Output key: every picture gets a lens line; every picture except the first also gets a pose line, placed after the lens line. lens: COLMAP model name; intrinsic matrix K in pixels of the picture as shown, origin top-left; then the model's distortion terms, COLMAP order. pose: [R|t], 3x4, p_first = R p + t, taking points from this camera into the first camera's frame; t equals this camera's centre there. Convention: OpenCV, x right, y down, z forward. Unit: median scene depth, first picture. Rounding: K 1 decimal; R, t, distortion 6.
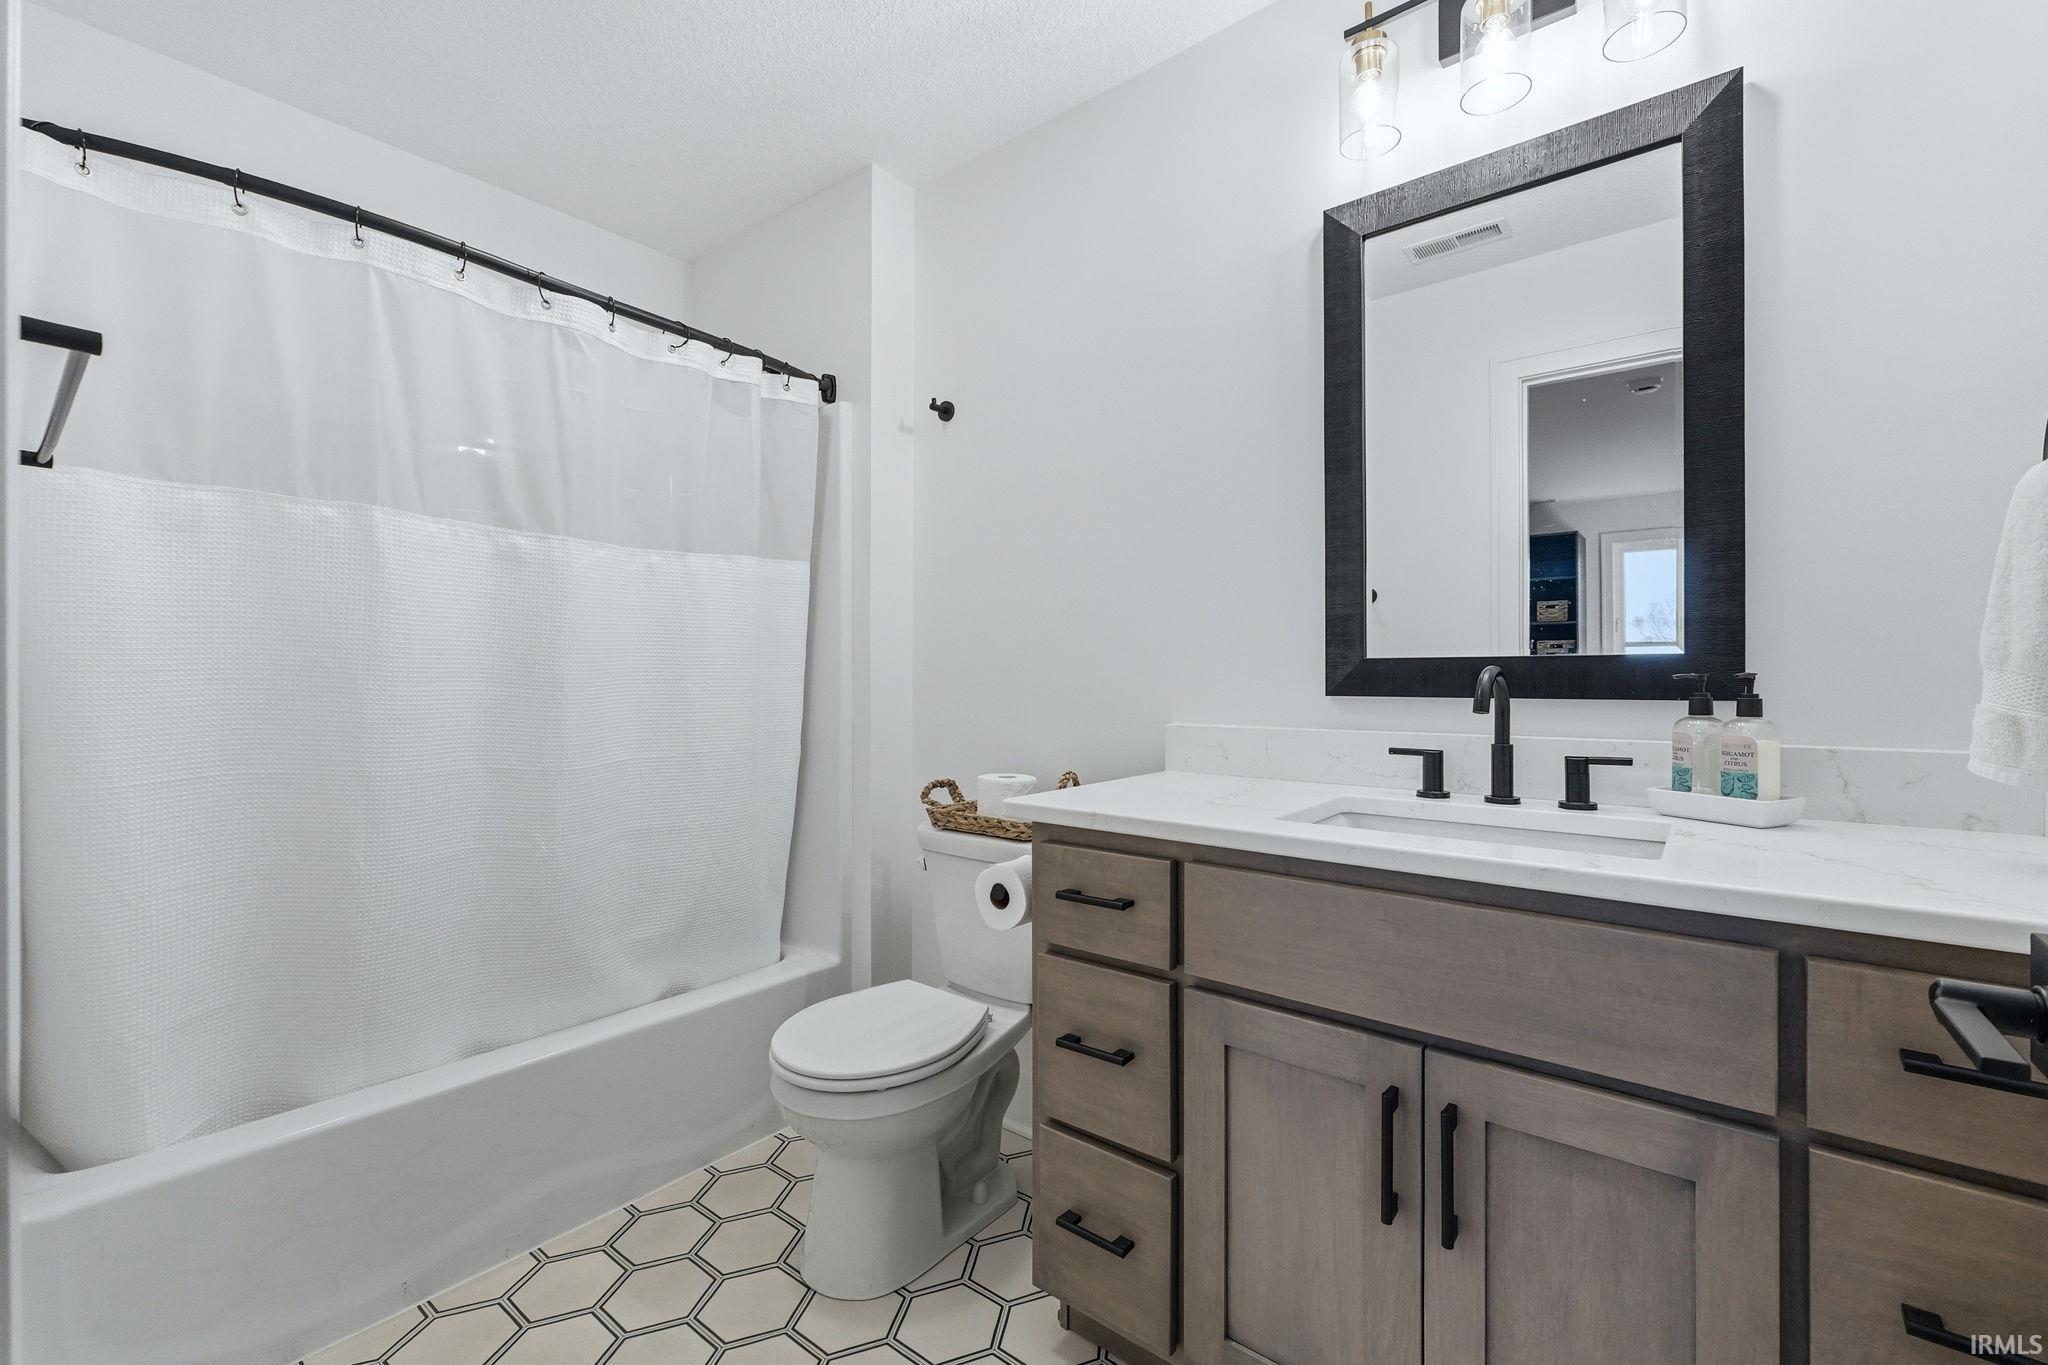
lens RADIAL K [[887.5, 0, 1029.4], [0, 887.5, 674.0], [0, 0, 1]] dist [-0.004390, -0.000059]
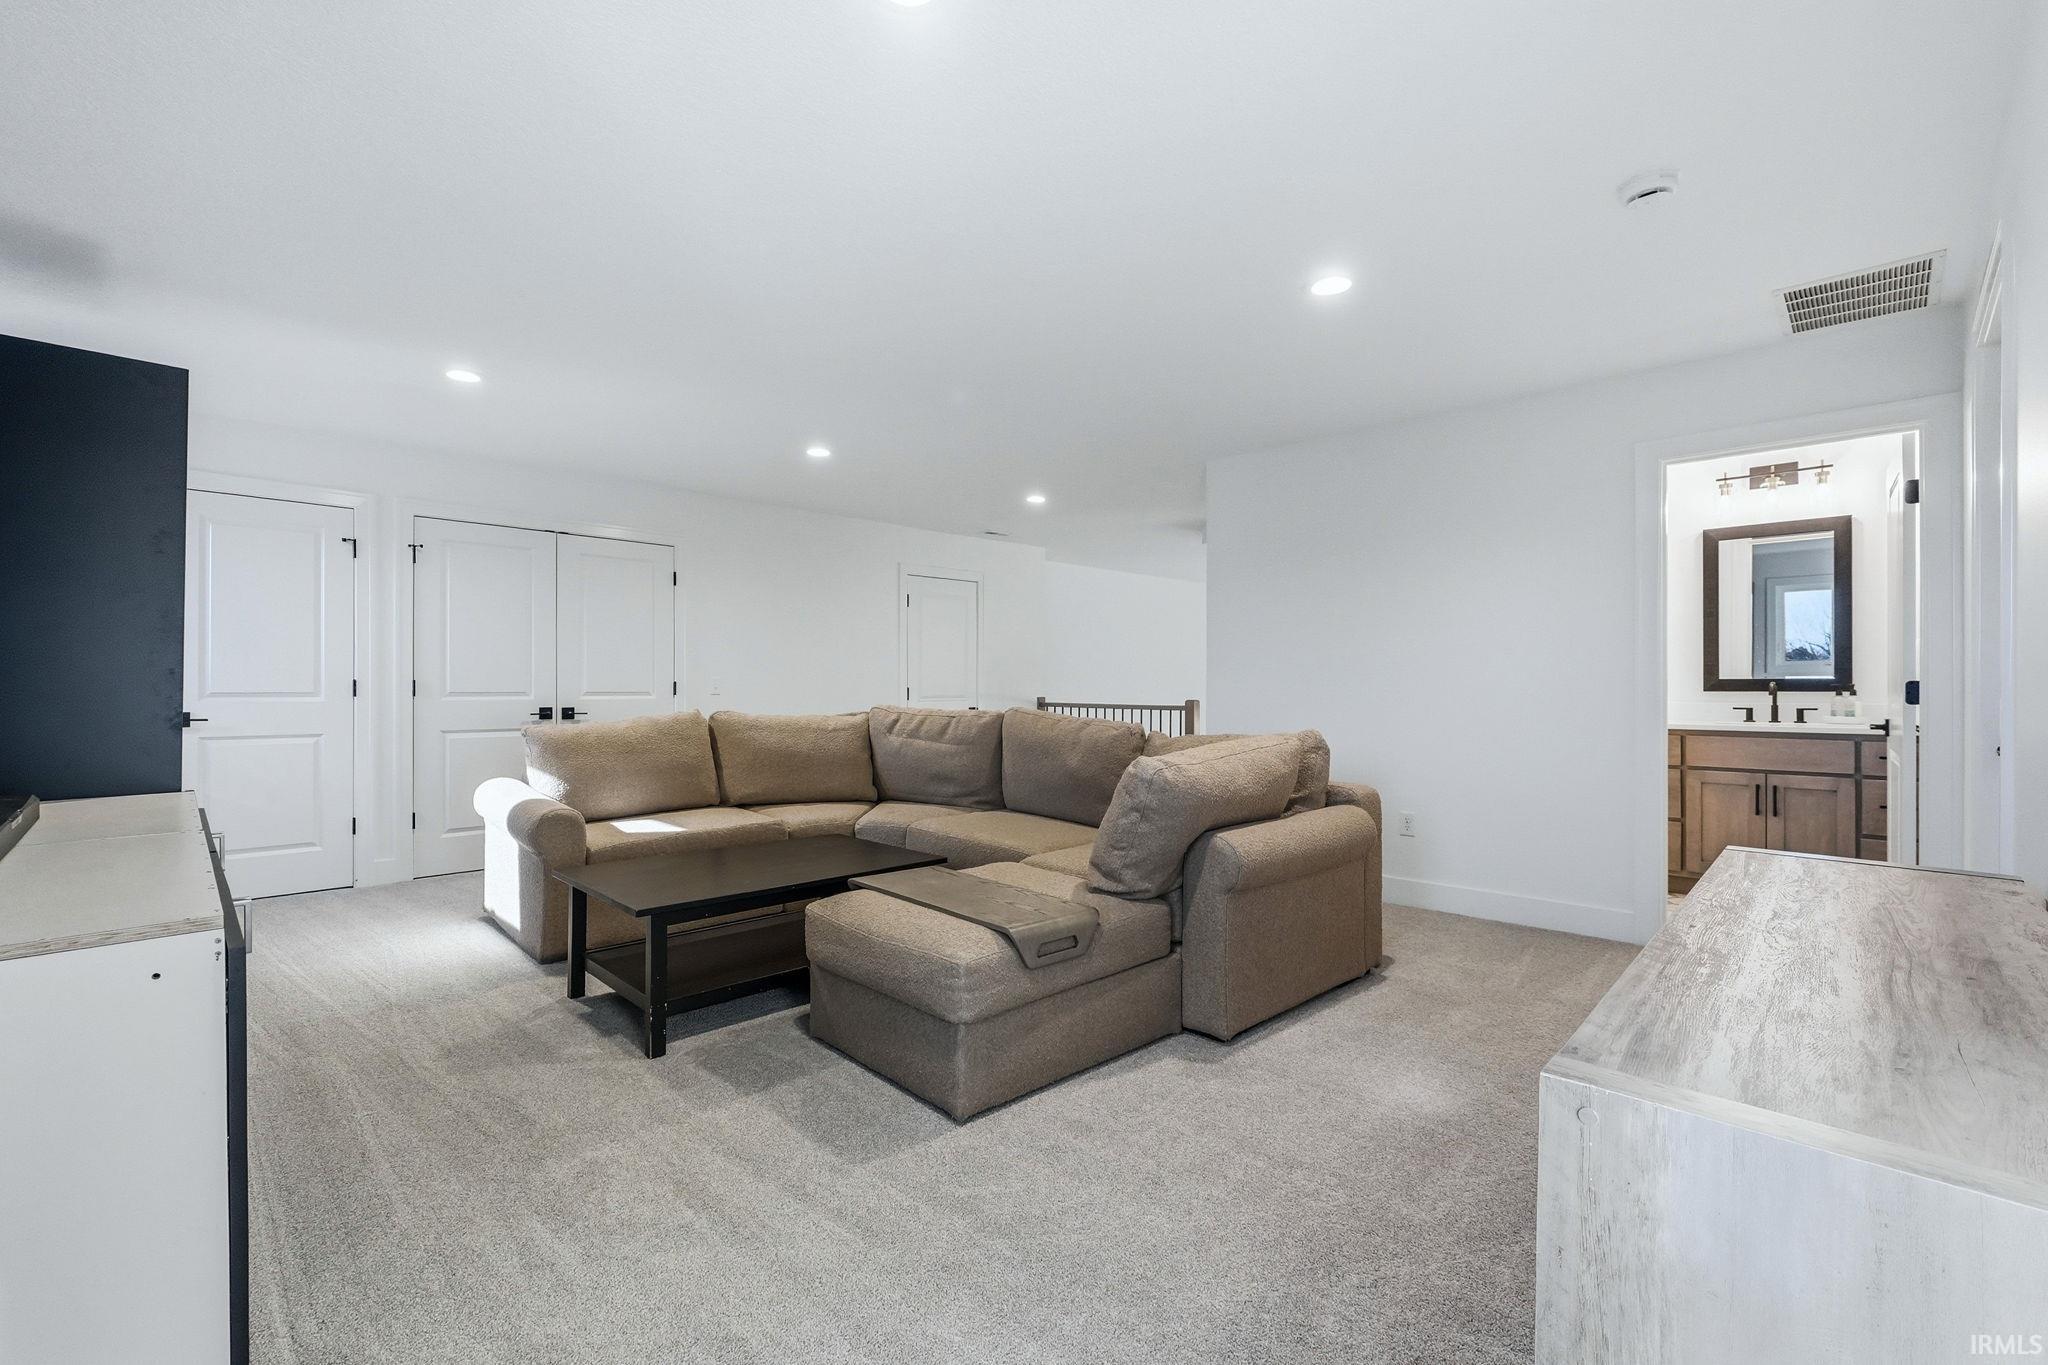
lens RADIAL K [[887.5, 0, 1018.9], [0, 887.5, 682.8], [0, 0, 1]] dist [-0.004390, -0.000059]
pose [[0.994225, -0.002105, -0.107299, -2.247329], [0.002301, 0.999996, 0.001706, -0.019688], [0.107295, -0.001943, 0.994225, -3.035161]]
